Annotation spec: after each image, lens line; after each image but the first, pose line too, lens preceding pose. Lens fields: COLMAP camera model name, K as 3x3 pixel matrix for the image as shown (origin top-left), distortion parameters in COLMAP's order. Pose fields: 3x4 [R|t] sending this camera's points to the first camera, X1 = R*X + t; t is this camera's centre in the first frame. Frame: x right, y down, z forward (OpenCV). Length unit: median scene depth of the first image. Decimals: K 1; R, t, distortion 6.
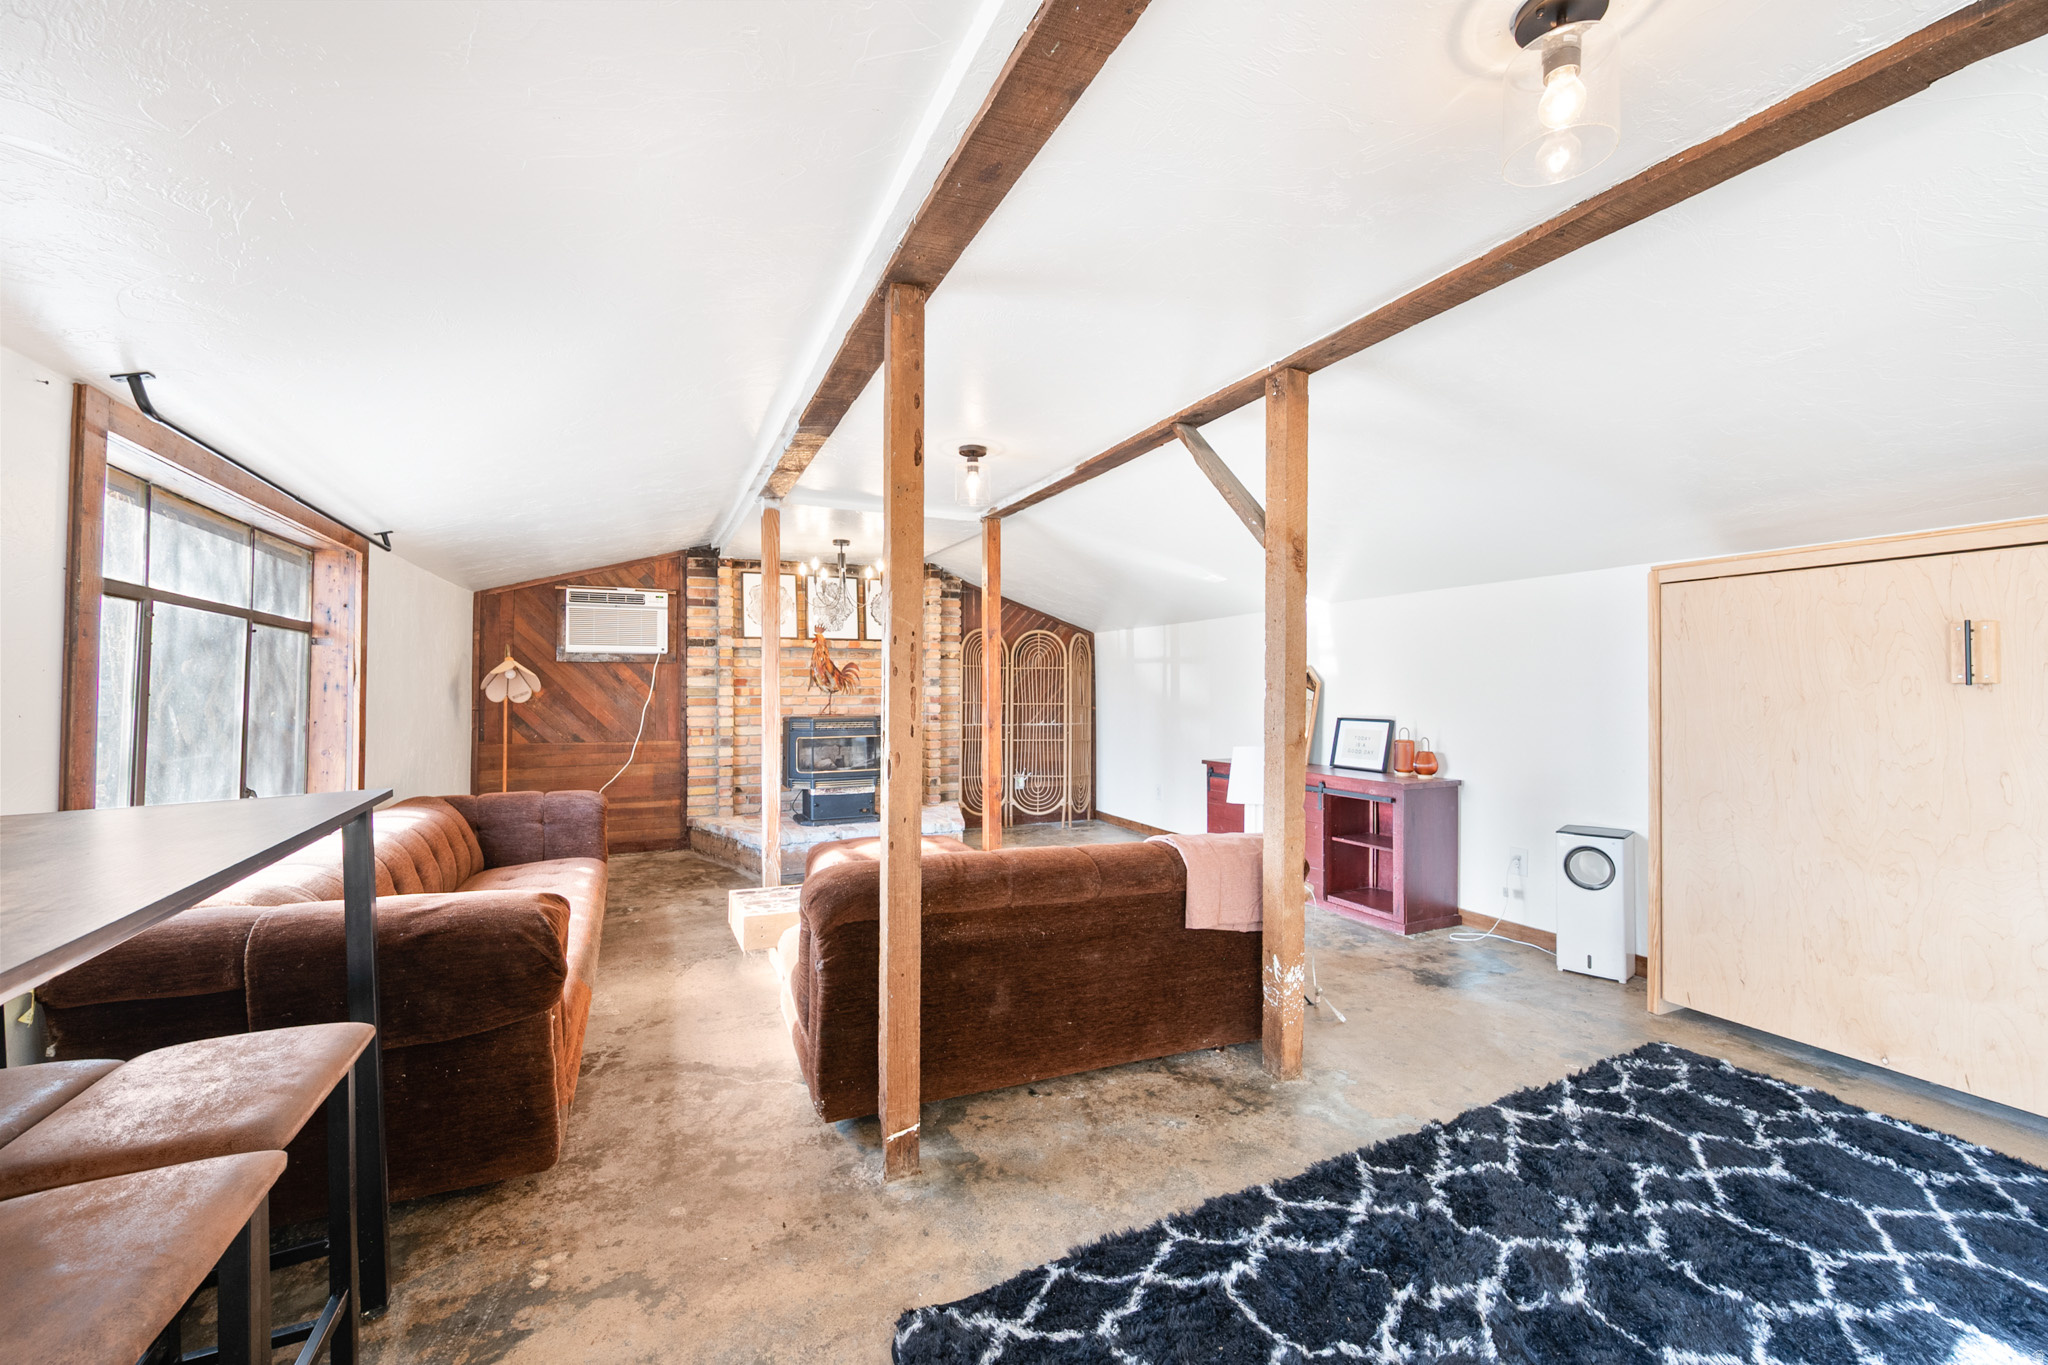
lens RADIAL K [[804.9, 0, 1025.5], [0, 804.9, 684.3], [0, 0, 1]] dist [-0.001942, 0.000357]
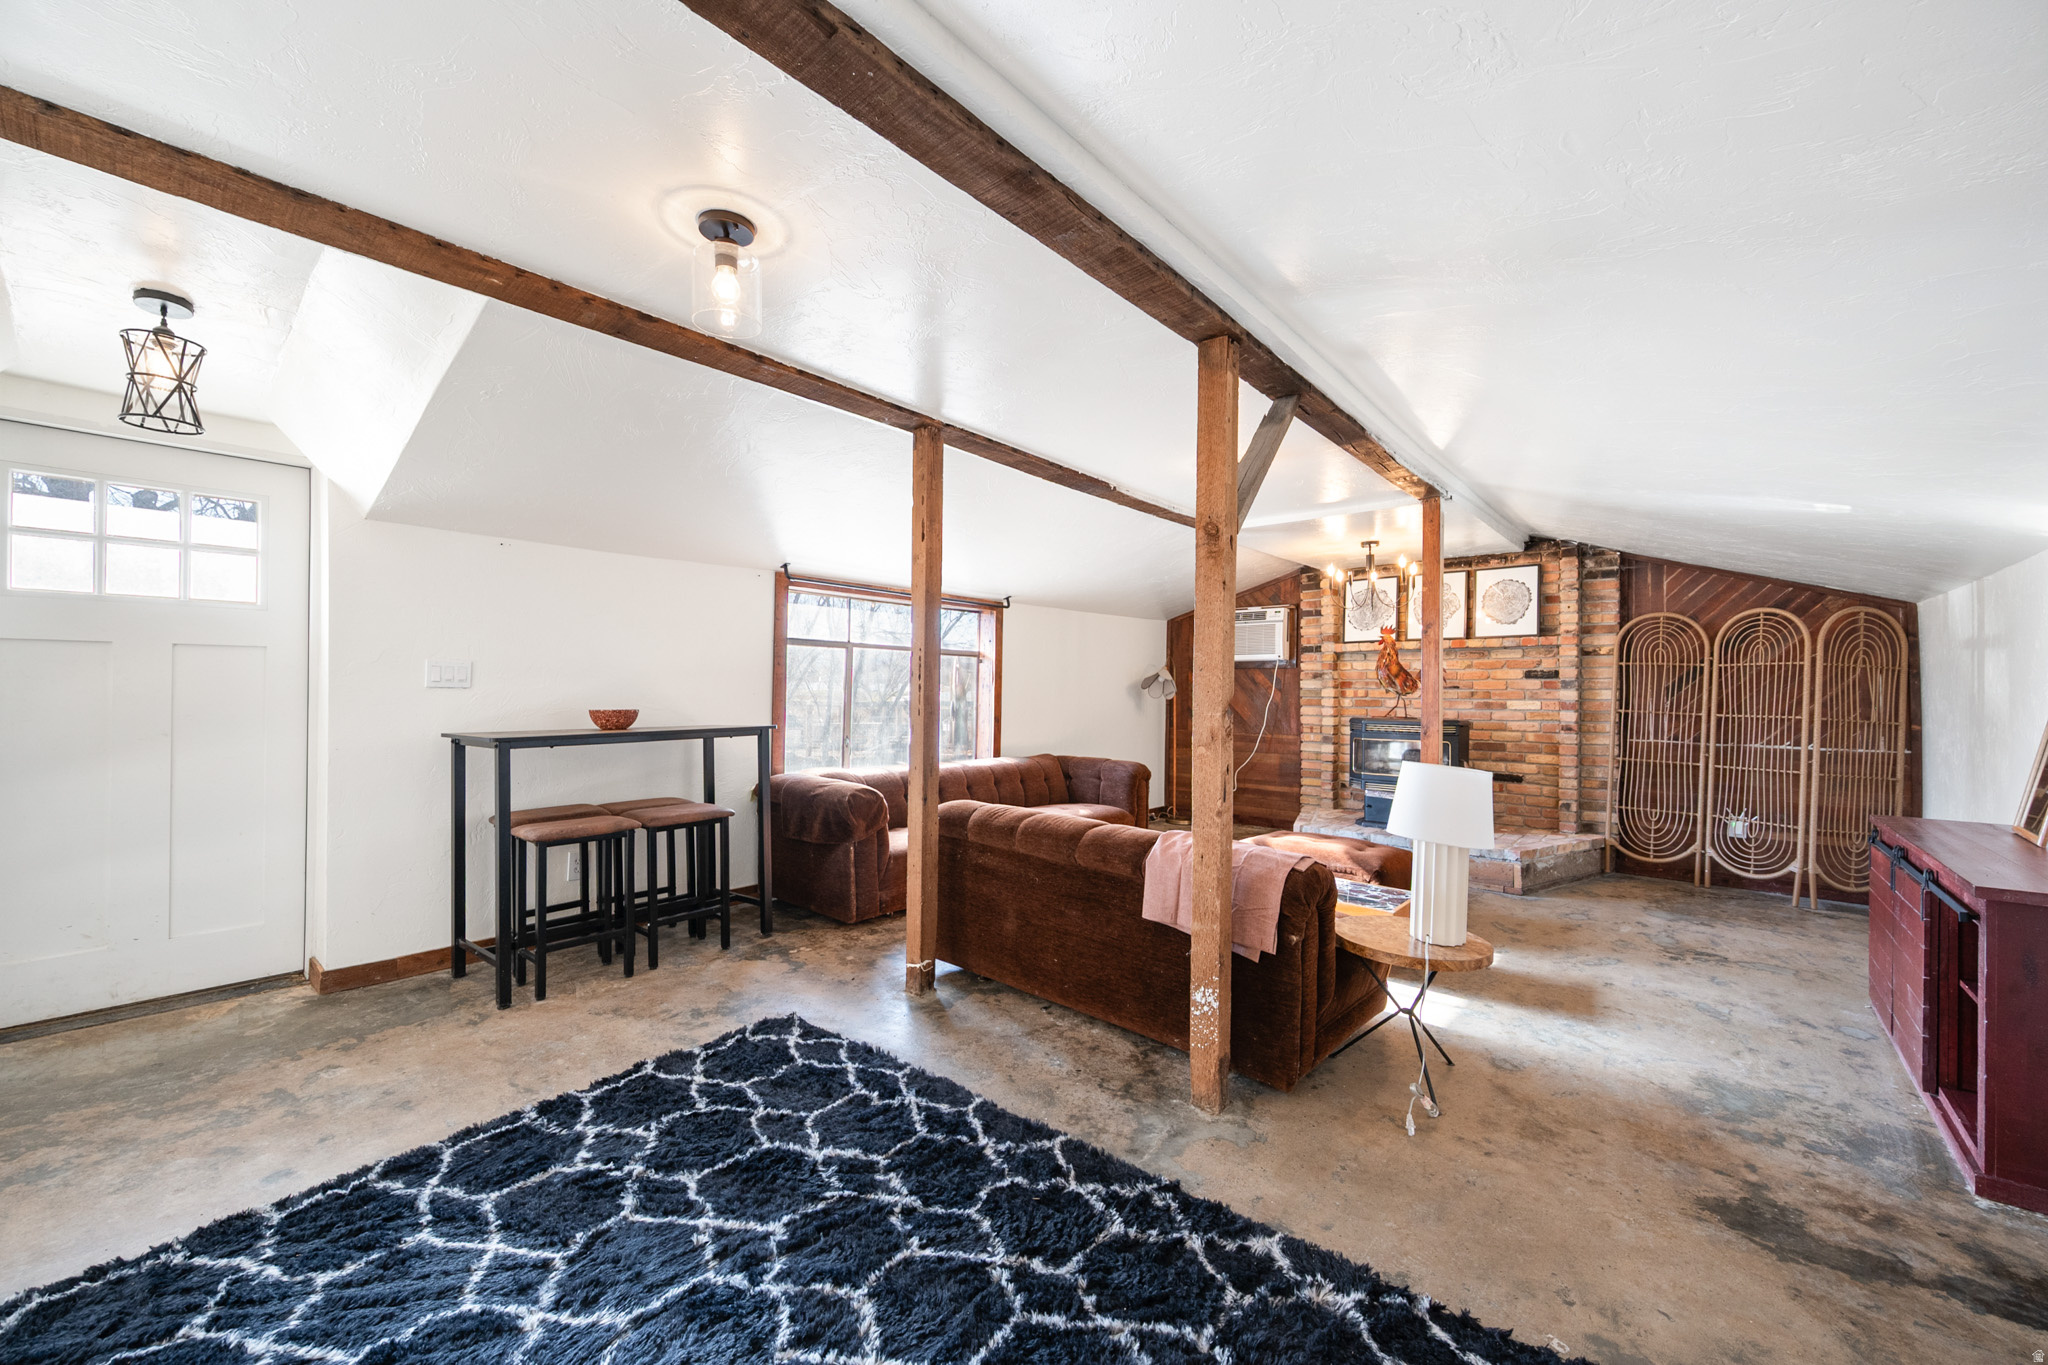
lens RADIAL K [[804.9, 0, 1025.5], [0, 804.9, 684.3], [0, 0, 1]] dist [-0.001942, 0.000357]
pose [[0.412213, -0.002749, -0.911083, 0.459576], [-0.004451, 0.999977, -0.005031, 0.004379], [0.911076, 0.006129, 0.412192, 0.182558]]
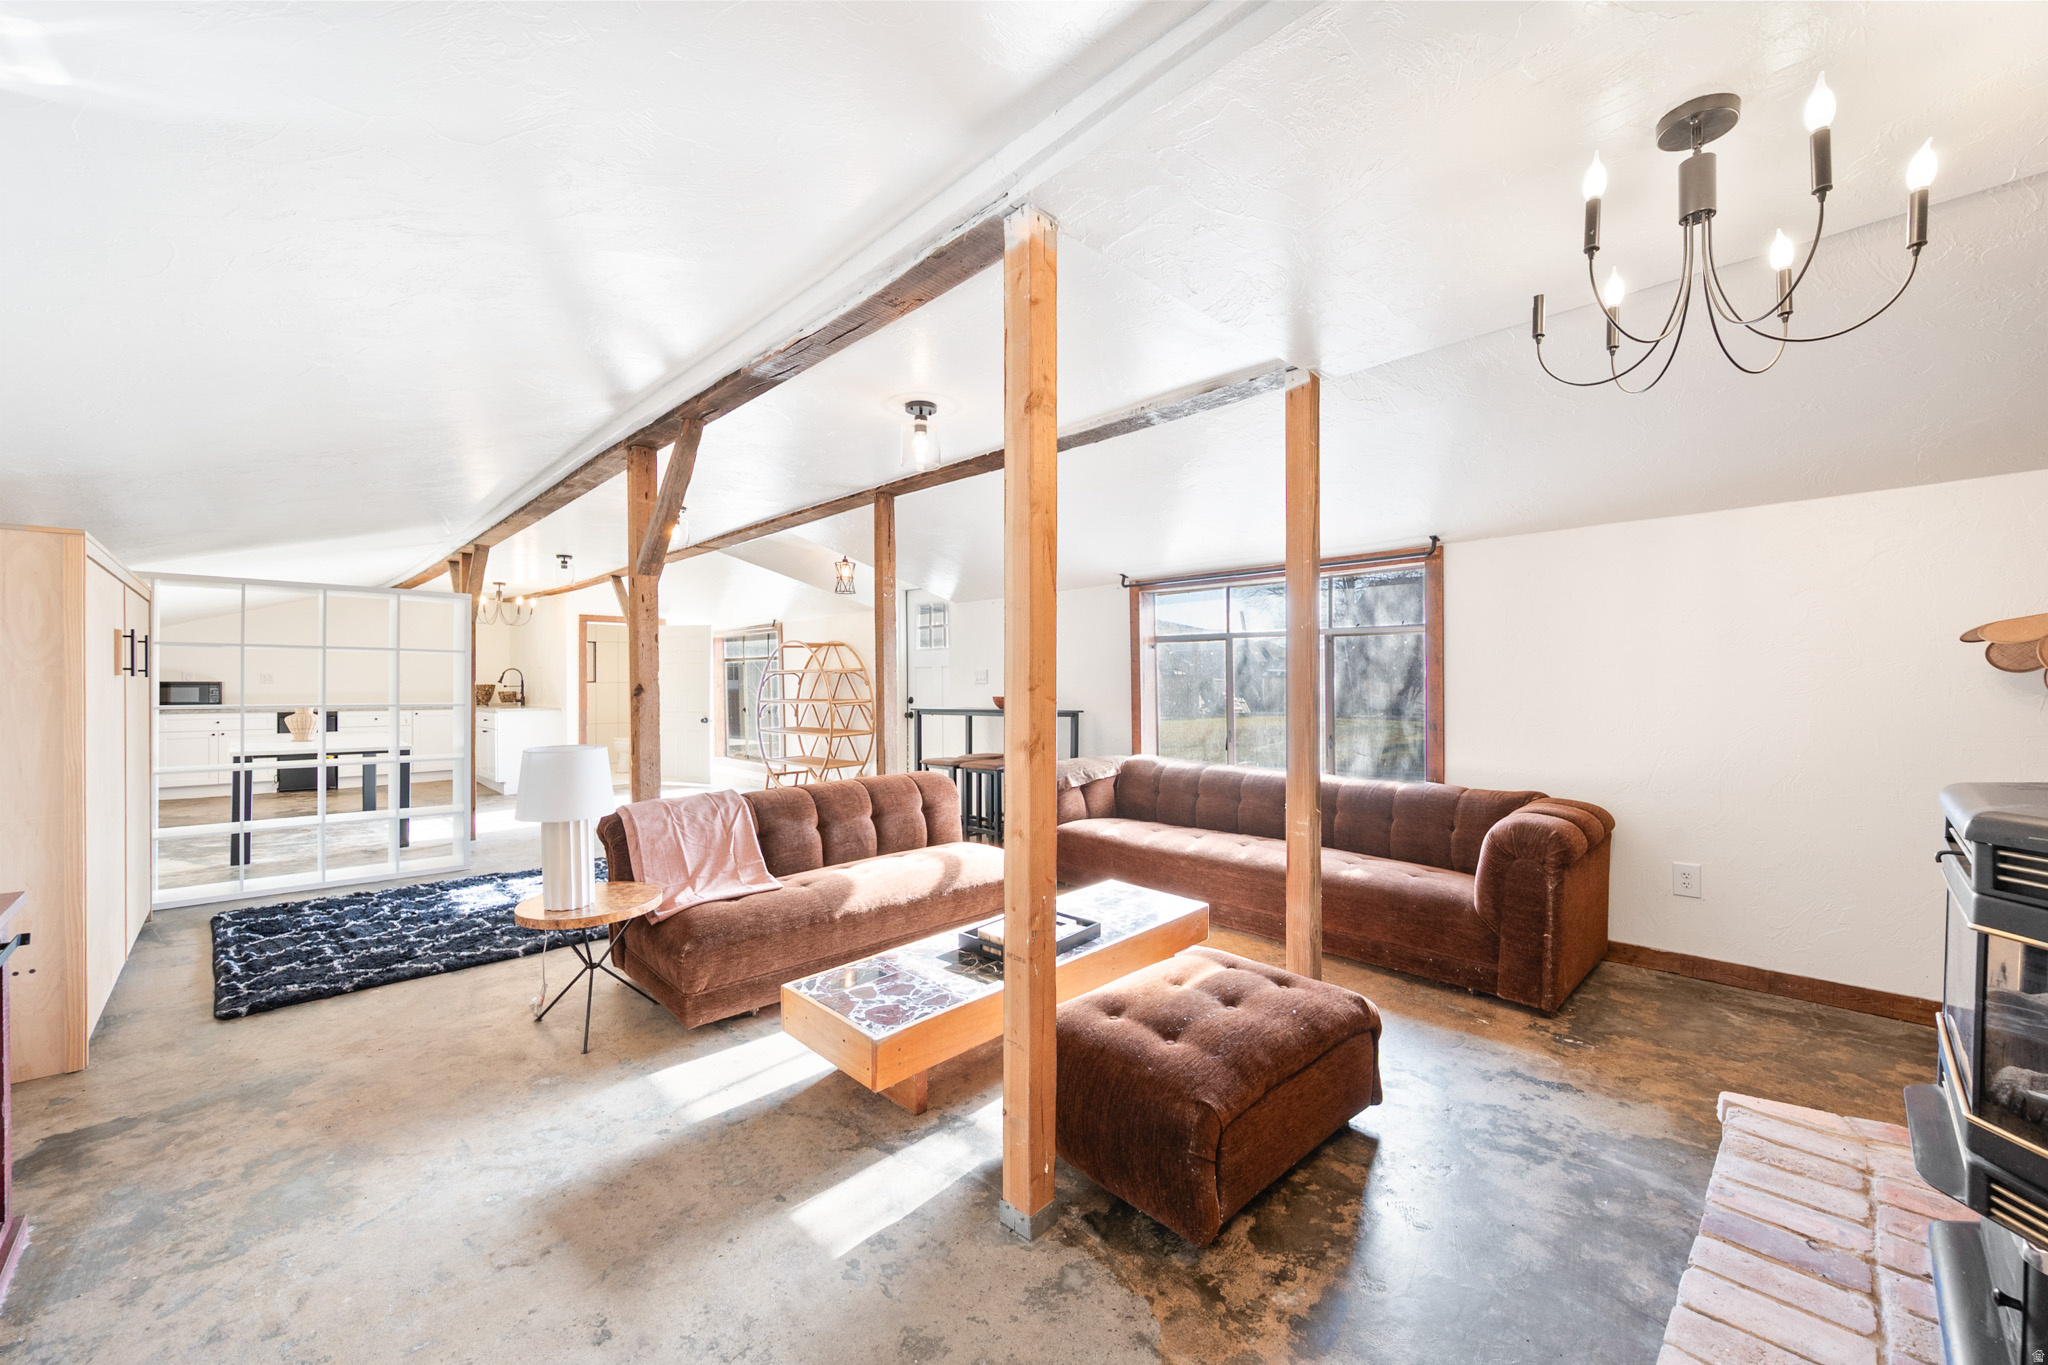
lens RADIAL K [[804.9, 0, 1025.5], [0, 804.9, 684.3], [0, 0, 1]] dist [-0.001942, 0.000357]
pose [[-0.947706, 0.002956, -0.319131, 0.064619], [0.004992, 0.999972, -0.005562, 0.011819], [0.319106, -0.006864, -0.947694, 1.074376]]
